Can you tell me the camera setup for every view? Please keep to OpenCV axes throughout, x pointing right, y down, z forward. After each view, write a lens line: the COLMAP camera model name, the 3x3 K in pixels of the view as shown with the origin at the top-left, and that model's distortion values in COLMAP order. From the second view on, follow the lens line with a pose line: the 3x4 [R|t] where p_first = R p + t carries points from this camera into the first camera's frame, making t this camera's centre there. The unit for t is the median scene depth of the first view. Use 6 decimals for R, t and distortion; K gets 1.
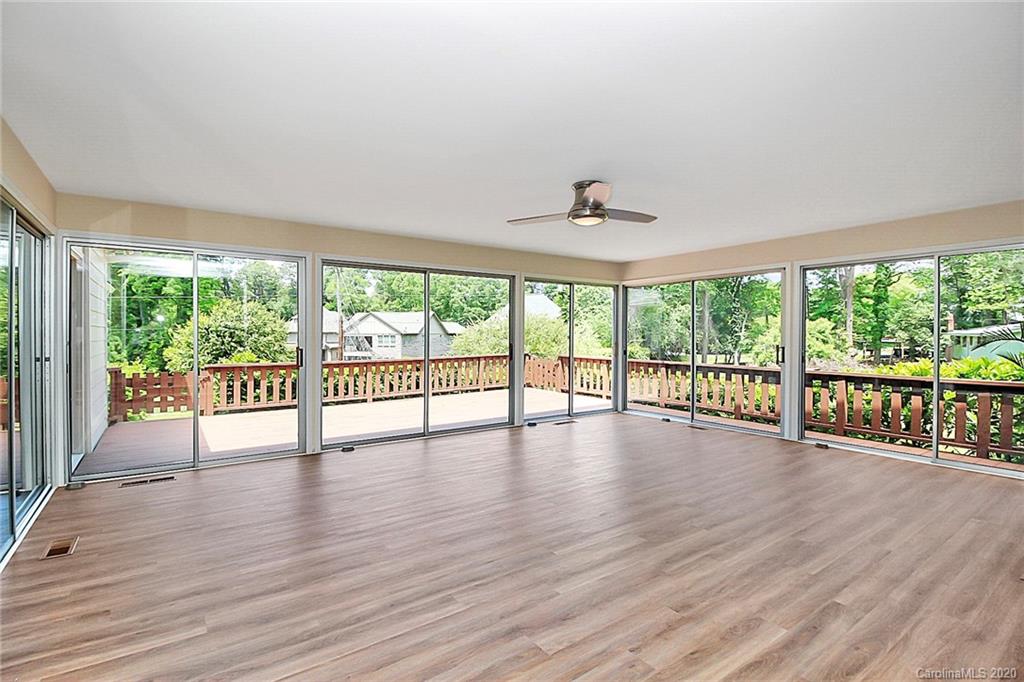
lens RADIAL K [[484.1, 0, 508.2], [0, 484.1, 329.1], [0, 0, 1]] dist [-0.000234, -0.007621]
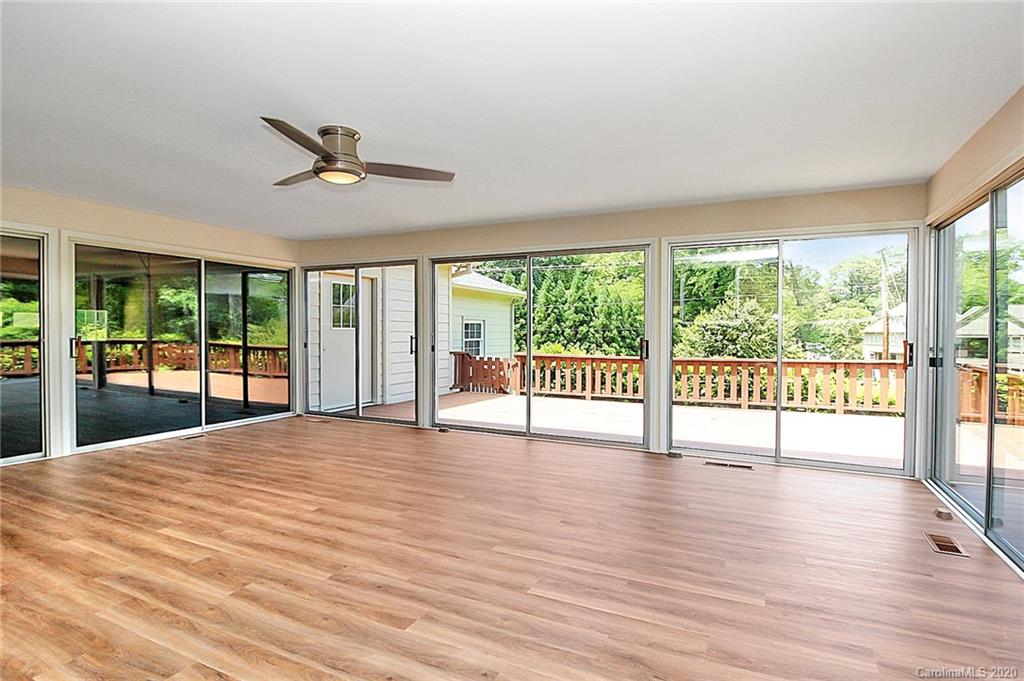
lens RADIAL K [[484.1, 0, 508.2], [0, 484.1, 328.6], [0, 0, 1]] dist [-0.000234, -0.007621]
pose [[0.500542, -0.003790, -0.865704, 0.751458], [0.004511, 0.999988, -0.001770, 0.017325], [0.865700, -0.003019, 0.500554, 0.611227]]
